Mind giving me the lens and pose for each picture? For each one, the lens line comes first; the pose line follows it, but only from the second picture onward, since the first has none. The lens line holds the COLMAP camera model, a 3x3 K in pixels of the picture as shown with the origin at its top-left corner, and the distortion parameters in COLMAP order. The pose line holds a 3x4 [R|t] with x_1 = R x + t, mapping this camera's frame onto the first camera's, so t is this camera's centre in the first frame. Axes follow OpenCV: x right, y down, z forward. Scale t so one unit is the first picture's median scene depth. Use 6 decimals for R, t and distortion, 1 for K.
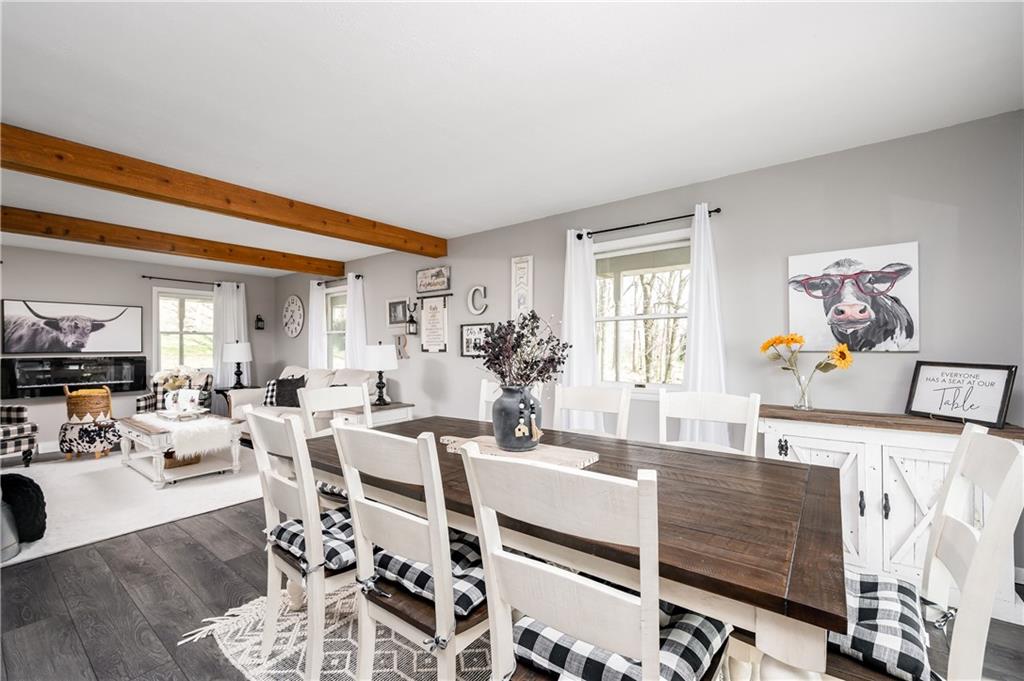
lens RADIAL K [[432.6, 0, 512.6], [0, 432.6, 345.1], [0, 0, 1]] dist [-0.003520, 0.000248]
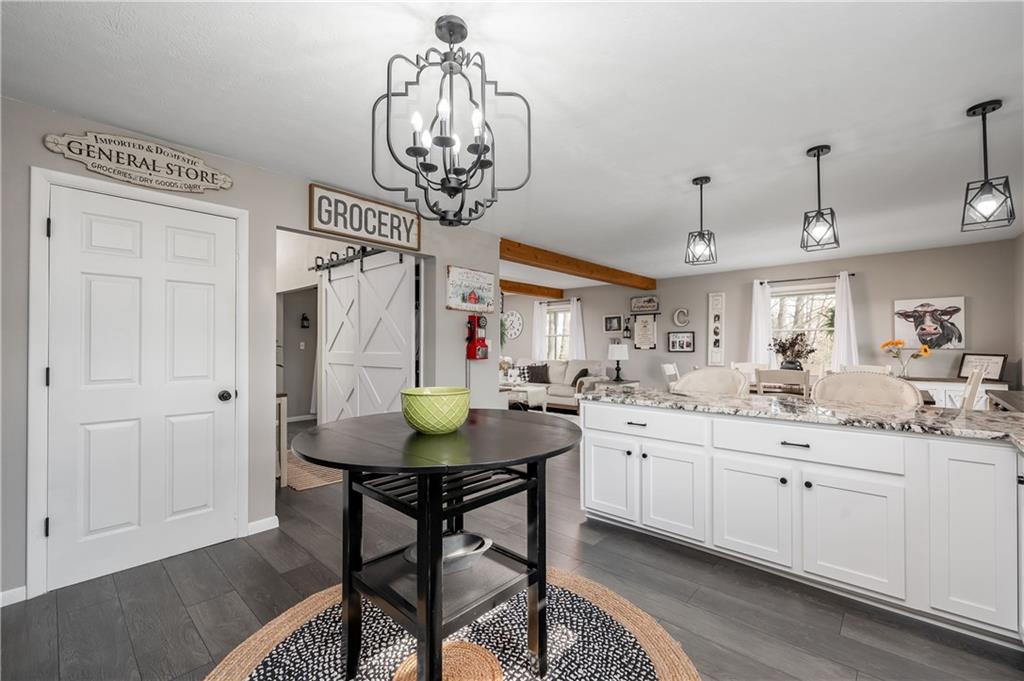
lens RADIAL K [[432.6, 0, 512.2], [0, 432.6, 341.9], [0, 0, 1]] dist [-0.003520, 0.000248]
pose [[0.997703, 0.002243, -0.067698, -0.998896], [-0.002520, 0.999989, -0.003999, -0.004310], [0.067688, 0.004160, 0.997698, -1.115224]]
